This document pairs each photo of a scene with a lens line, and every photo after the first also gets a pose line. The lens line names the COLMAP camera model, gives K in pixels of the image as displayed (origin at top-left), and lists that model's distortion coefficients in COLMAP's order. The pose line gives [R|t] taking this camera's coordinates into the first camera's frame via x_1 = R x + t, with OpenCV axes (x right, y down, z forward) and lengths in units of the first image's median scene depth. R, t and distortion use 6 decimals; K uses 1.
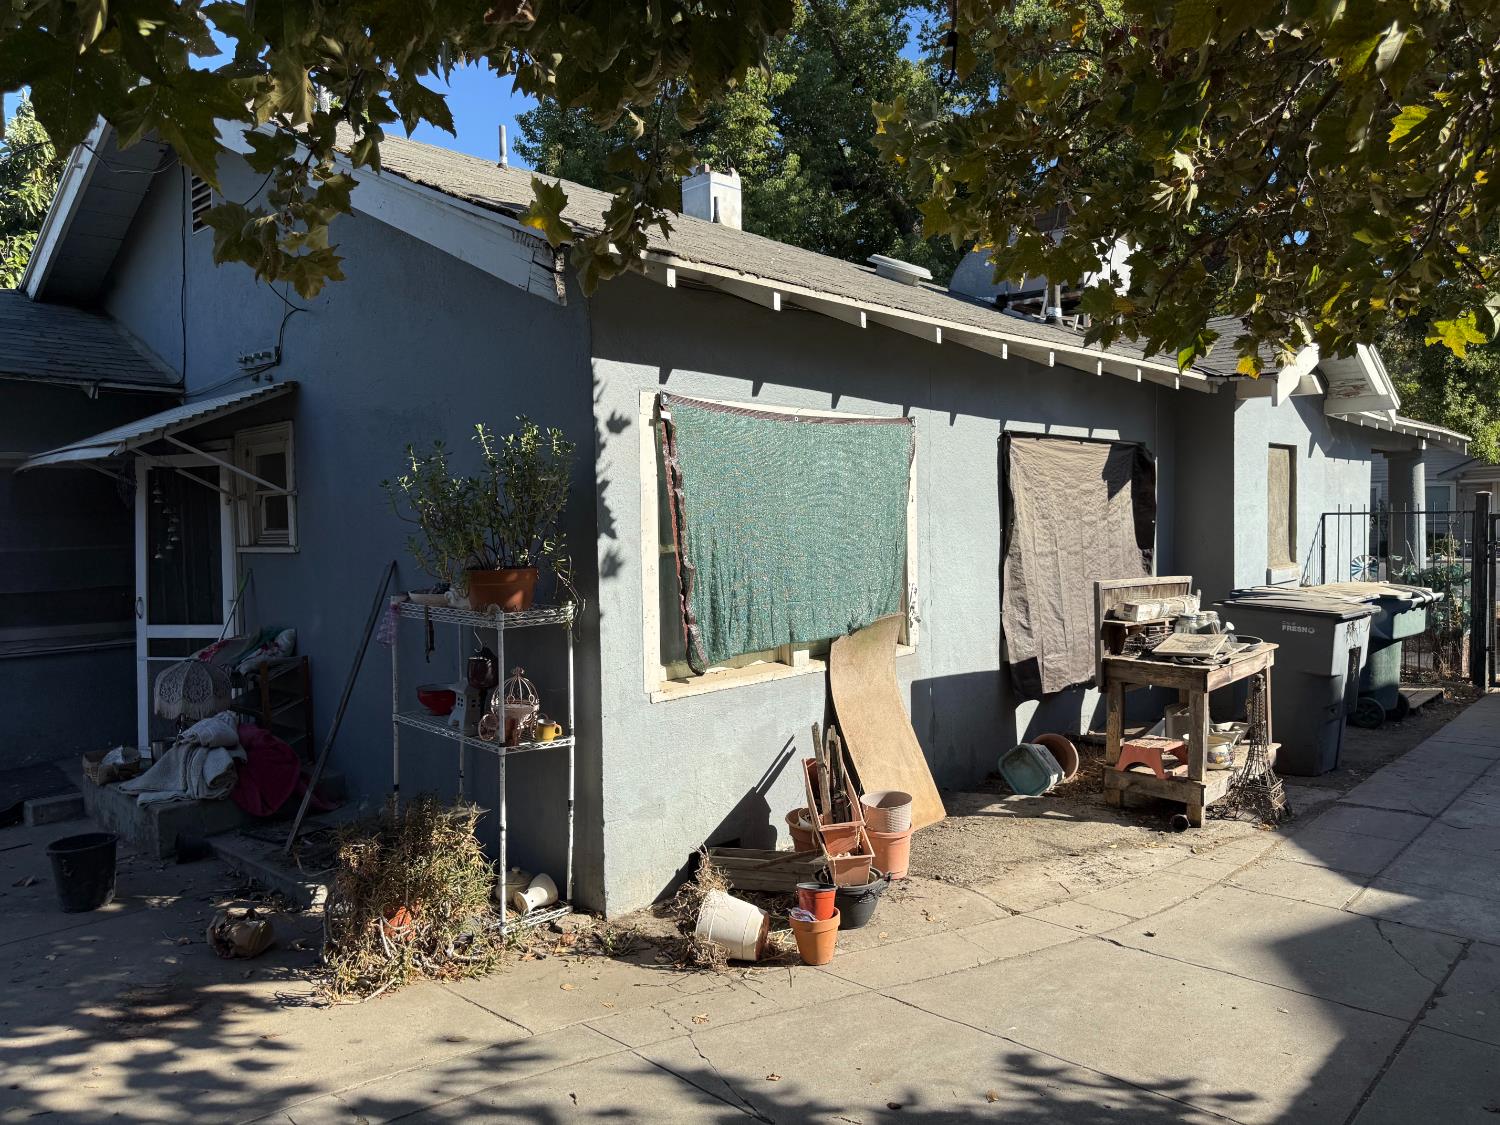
lens RADIAL K [[1056.1, 0, 746.6], [0, 1056.1, 550.4], [0, 0, 1]] dist [0.022615, -0.027661]
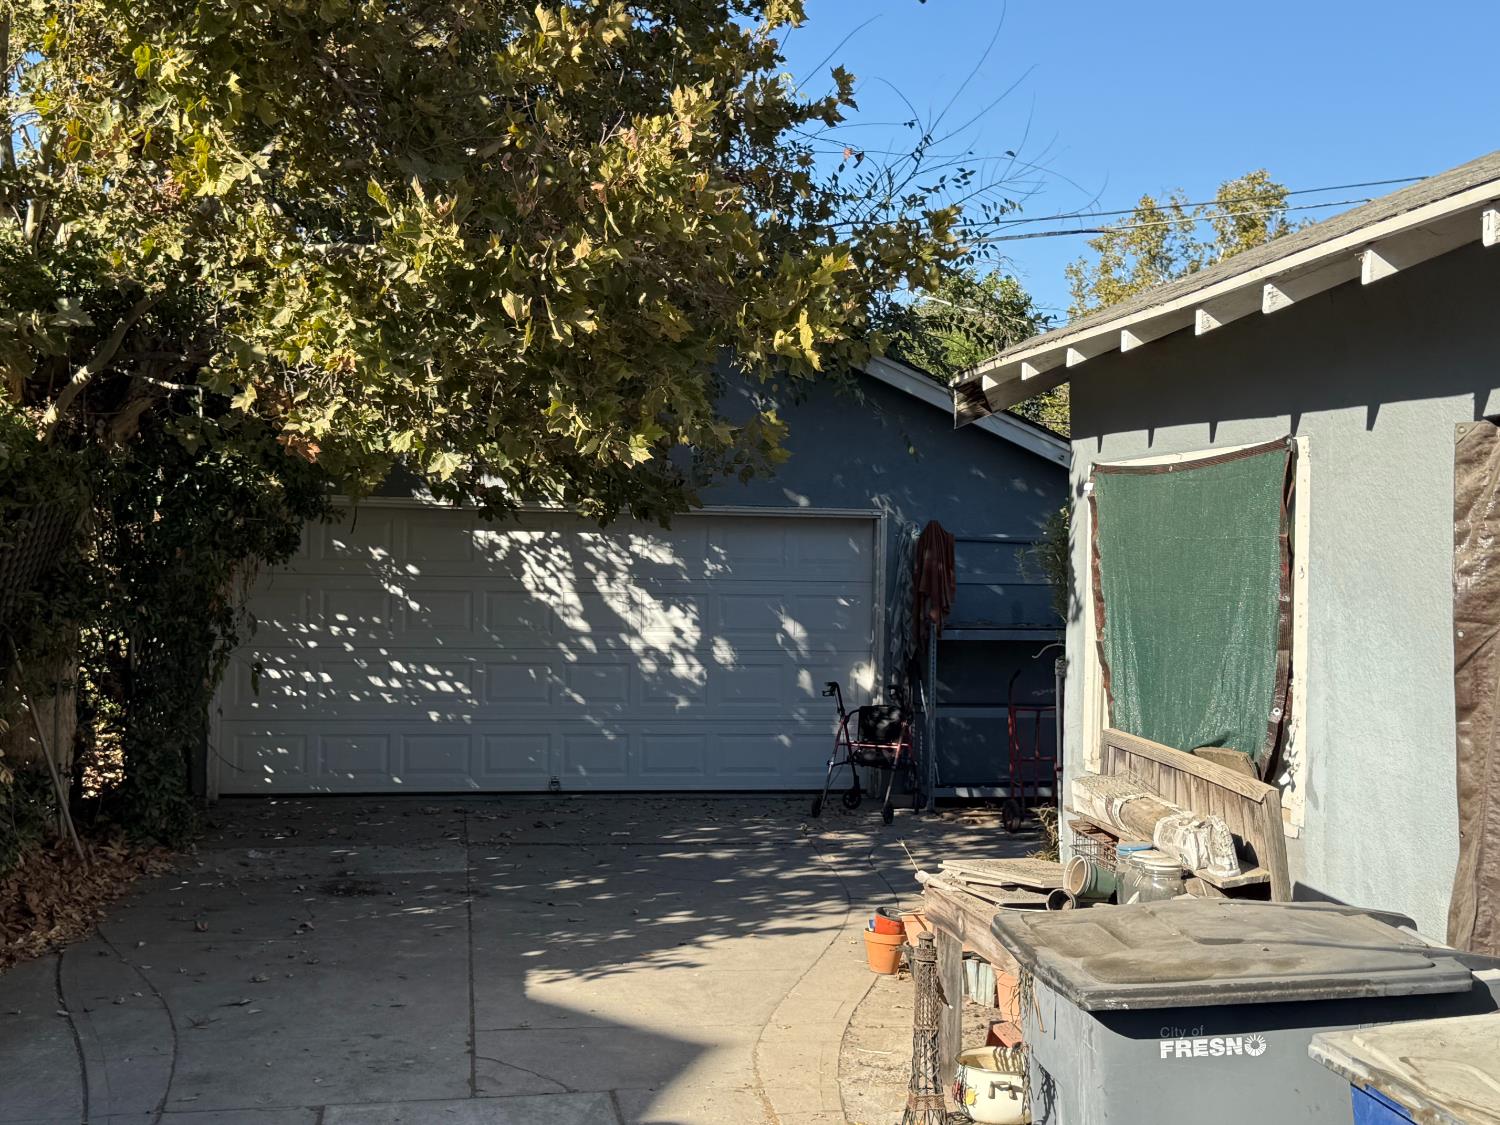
lens RADIAL K [[1926.8, 0, 749.9], [0, 1926.8, 560.5], [0, 0, 1]] dist [-0.025439, 0.000000]
pose [[-0.624008, 0.021029, -0.781135, 1.148203], [-0.027592, 0.998421, 0.048921, -0.095605], [0.780931, 0.052080, -0.622443, 1.394226]]
